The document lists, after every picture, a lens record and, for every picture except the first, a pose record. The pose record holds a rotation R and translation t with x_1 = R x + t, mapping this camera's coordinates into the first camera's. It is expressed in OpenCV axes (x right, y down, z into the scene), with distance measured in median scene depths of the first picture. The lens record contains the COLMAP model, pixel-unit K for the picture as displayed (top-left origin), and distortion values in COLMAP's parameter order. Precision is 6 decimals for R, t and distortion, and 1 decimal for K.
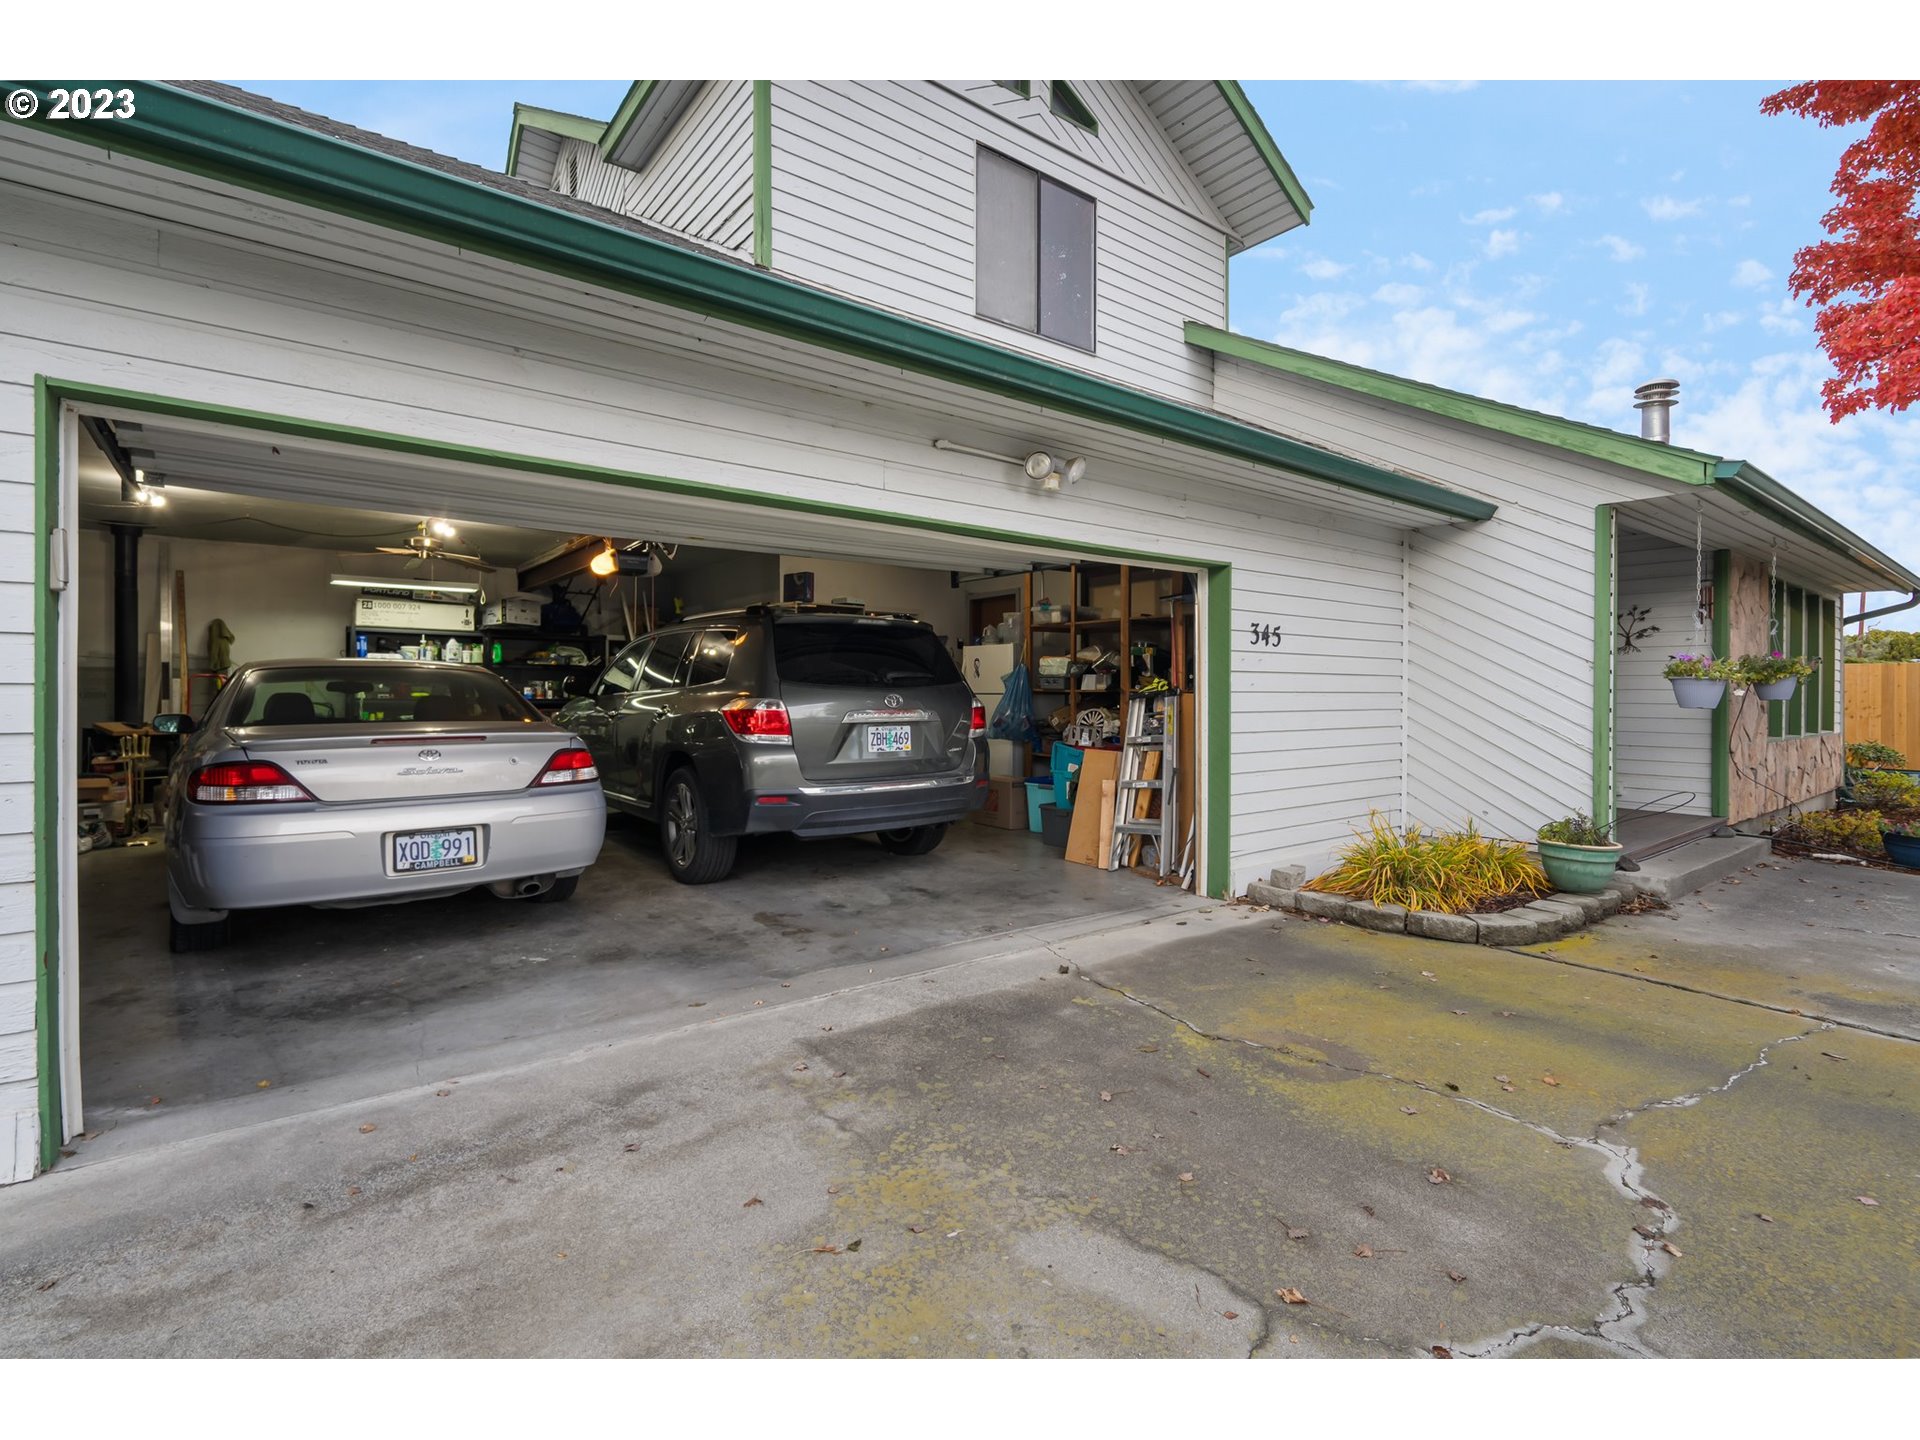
lens RADIAL K [[923.4, 0, 966.5], [0, 923.4, 696.7], [0, 0, 1]] dist [-0.001999, -0.000623]
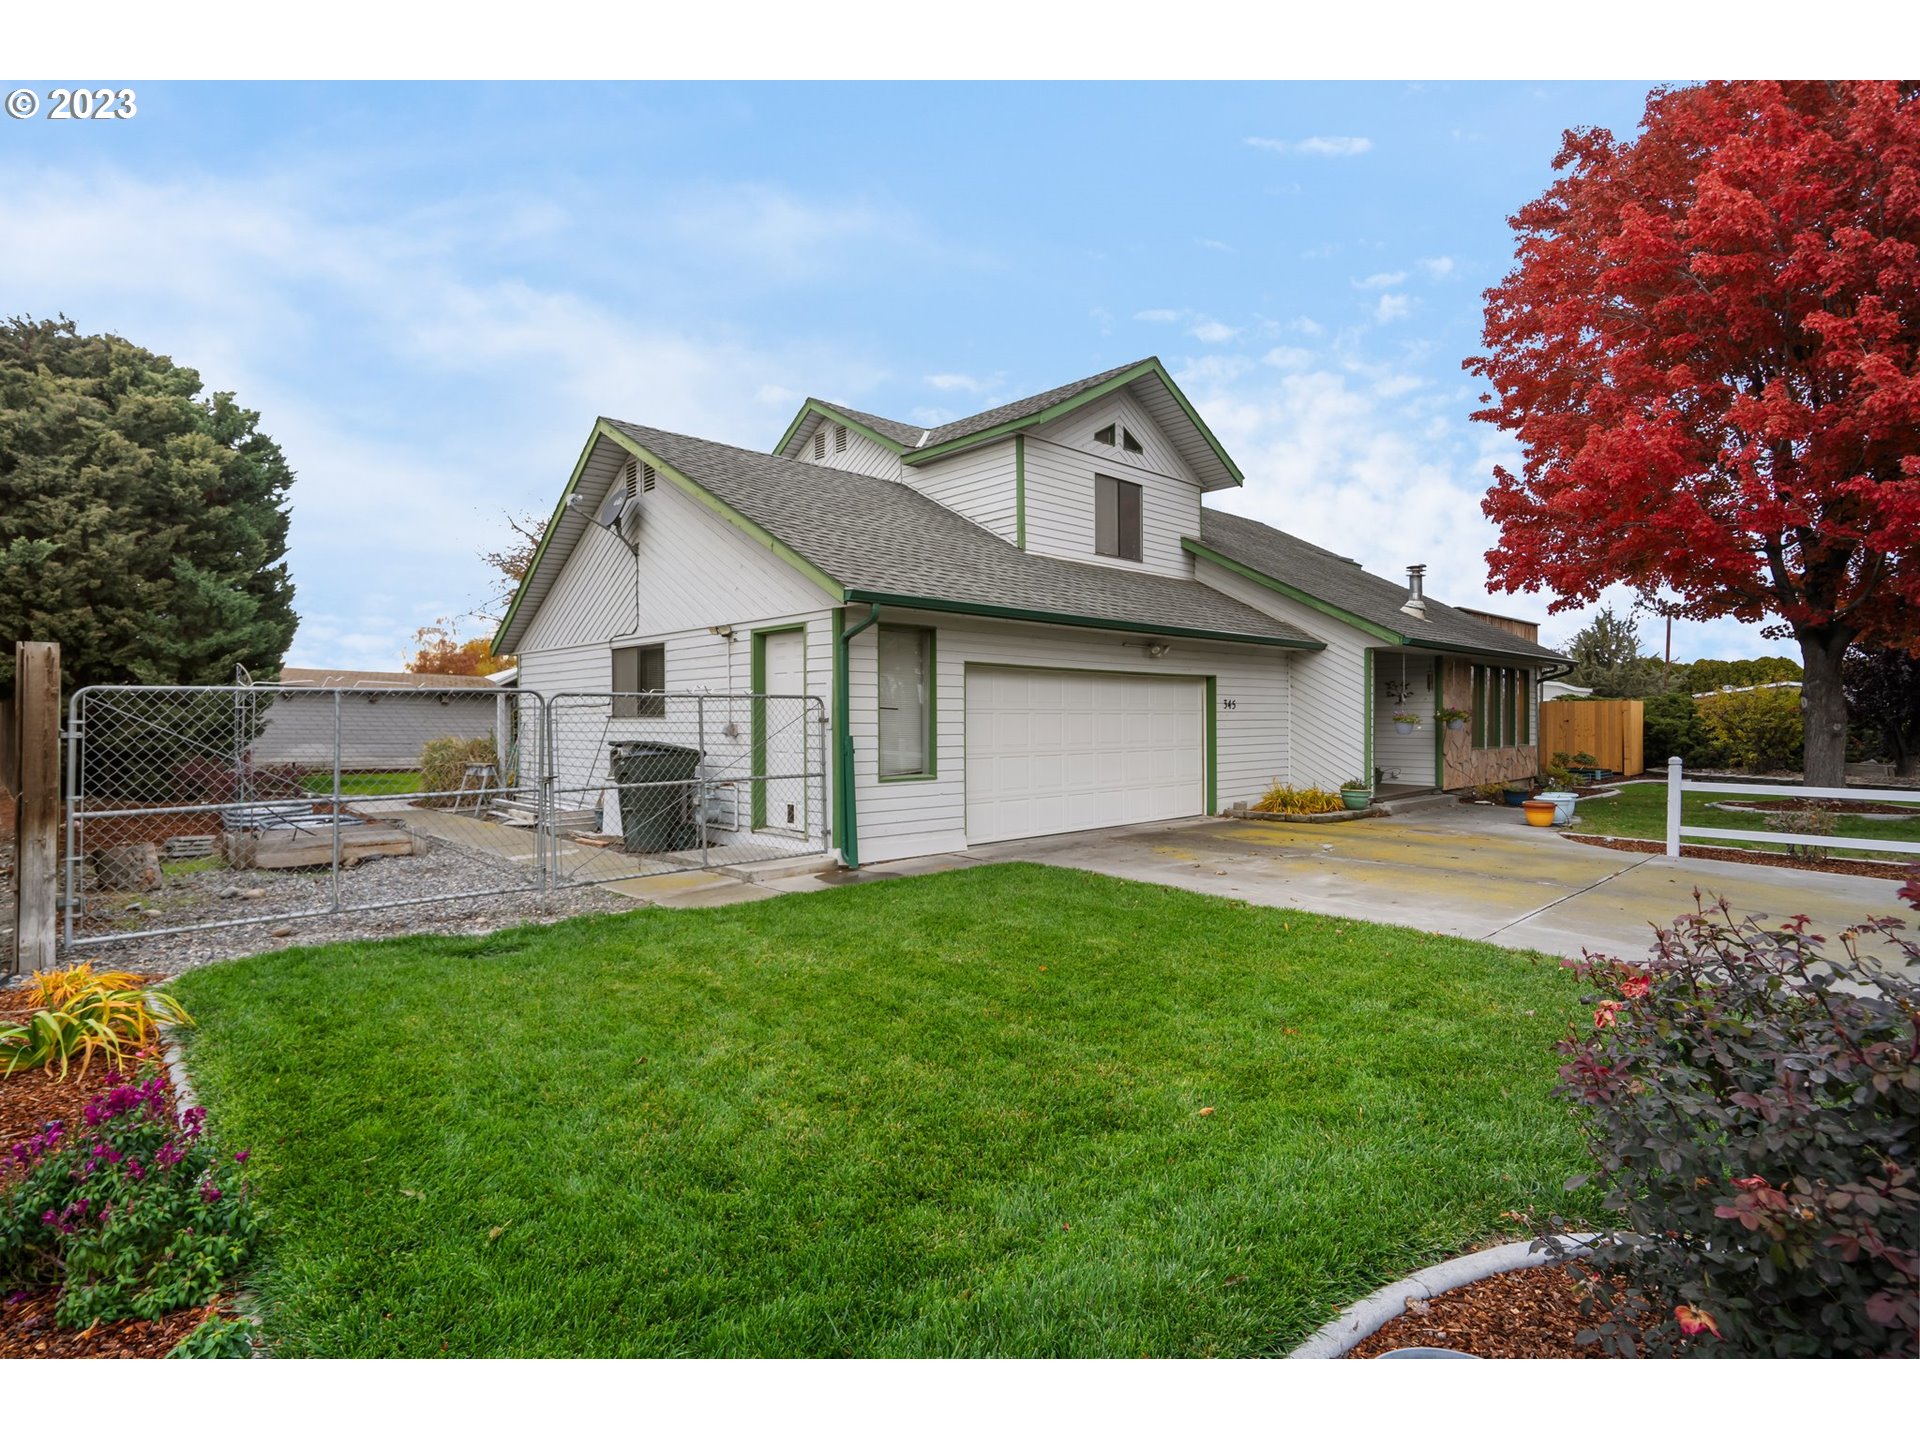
lens RADIAL K [[994.9, 0, 964.0], [0, 994.9, 715.6], [0, 0, 1]] dist [-0.002554, 0.000044]
pose [[0.994733, -0.006701, 0.102277, -0.536933], [0.007059, 0.999970, -0.003137, -0.030956], [-0.102253, 0.003842, 0.994751, -1.281282]]
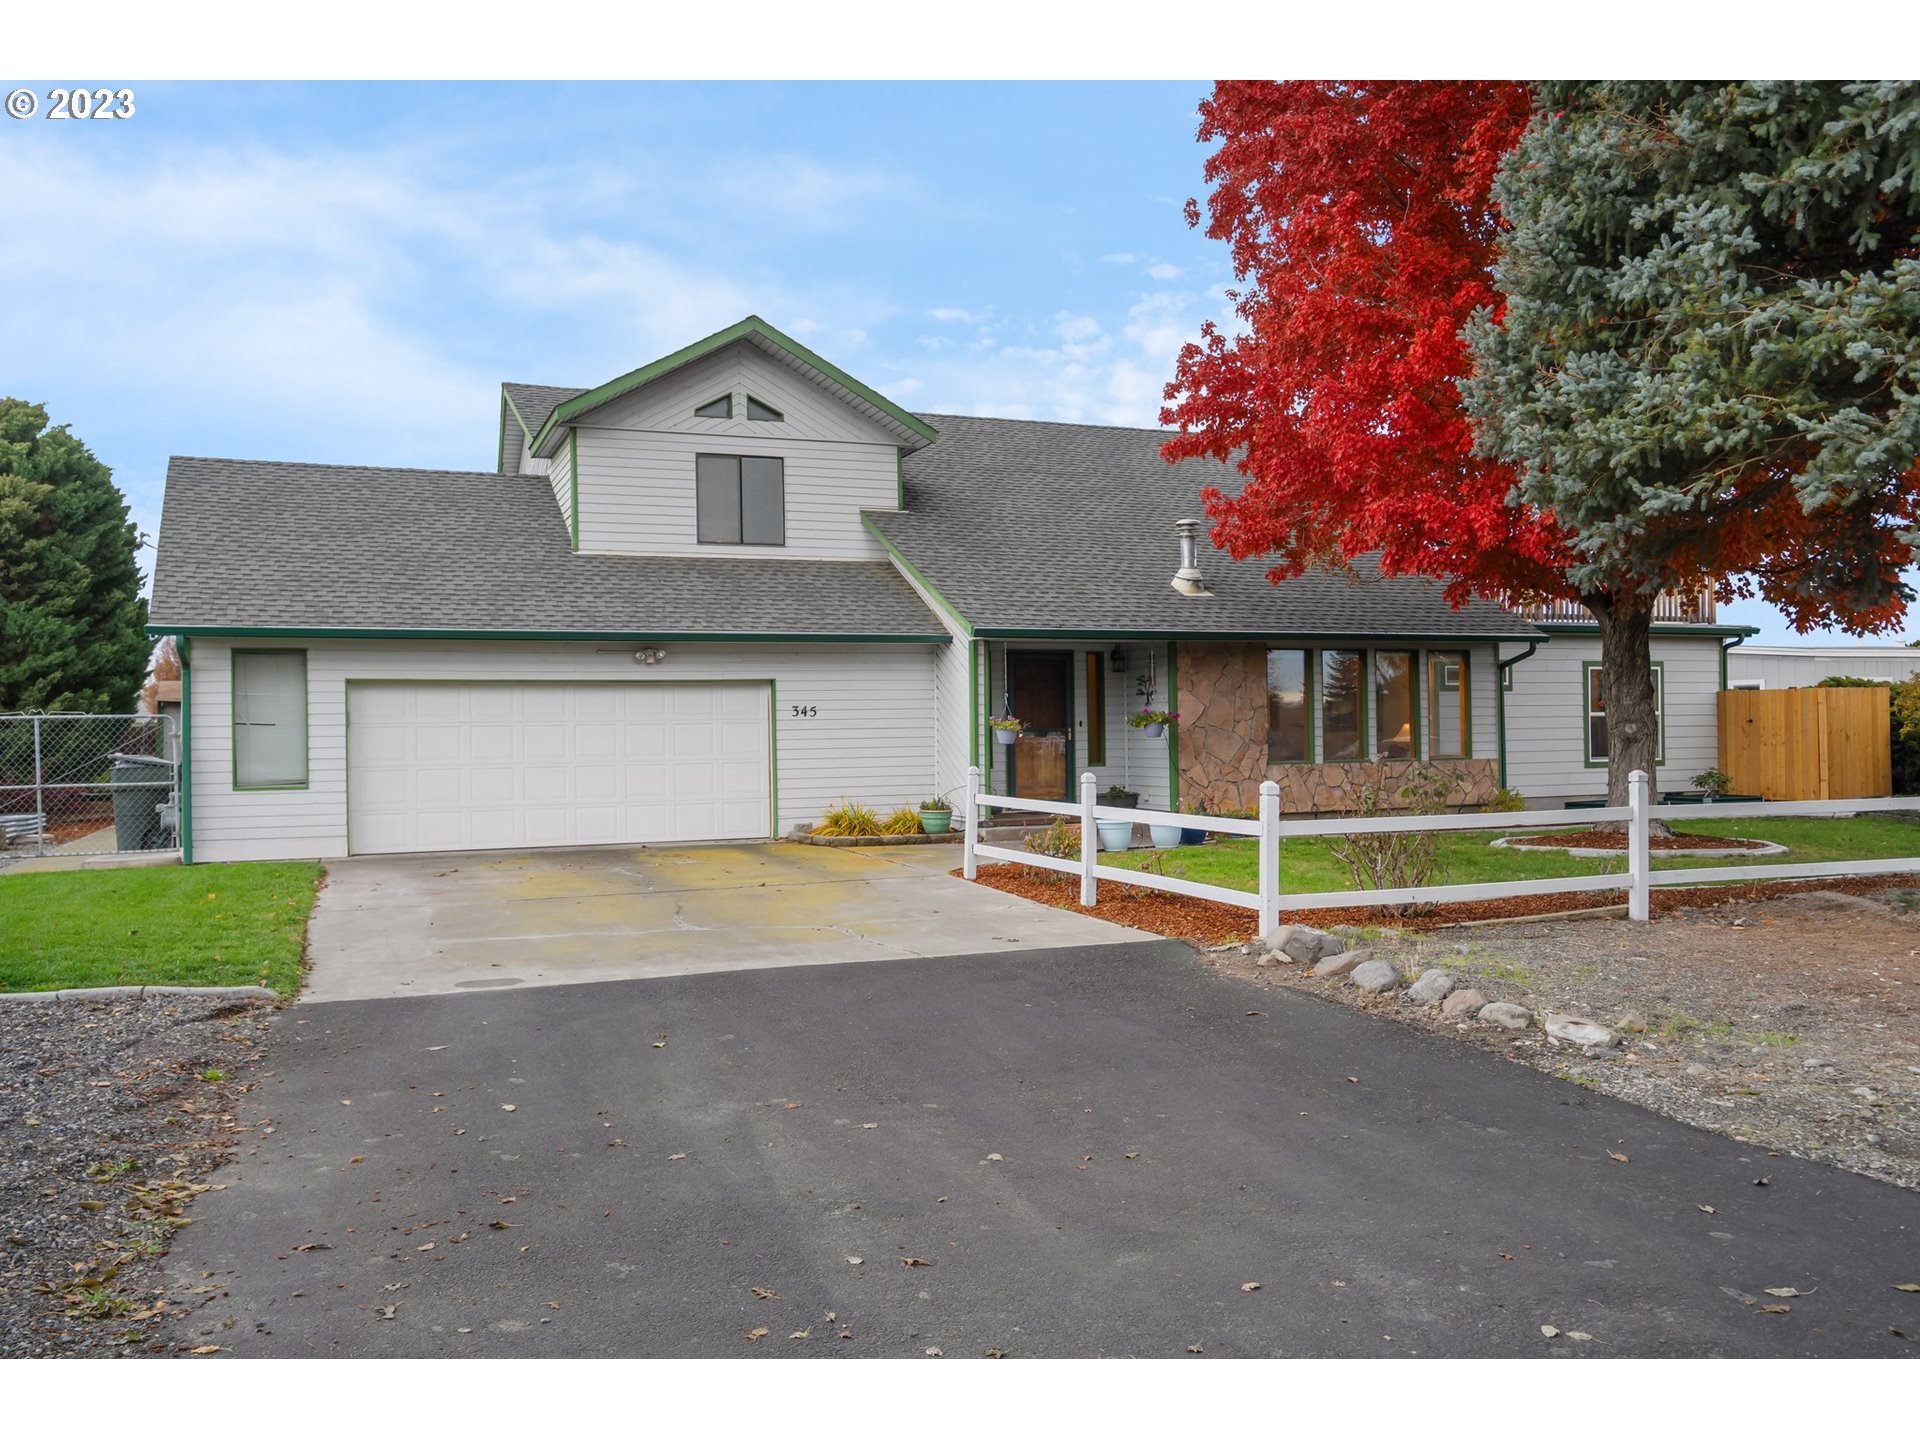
lens RADIAL K [[1625.0, 0, 960.0], [0, 1625.0, 720.0], [0, 0, 1]] dist [-0.014500, -0.004462]
pose [[0.960145, -0.020483, -0.278751, 1.464899], [0.018362, 0.999779, -0.010219, -0.004071], [0.278899, 0.004694, 0.960309, -2.080965]]
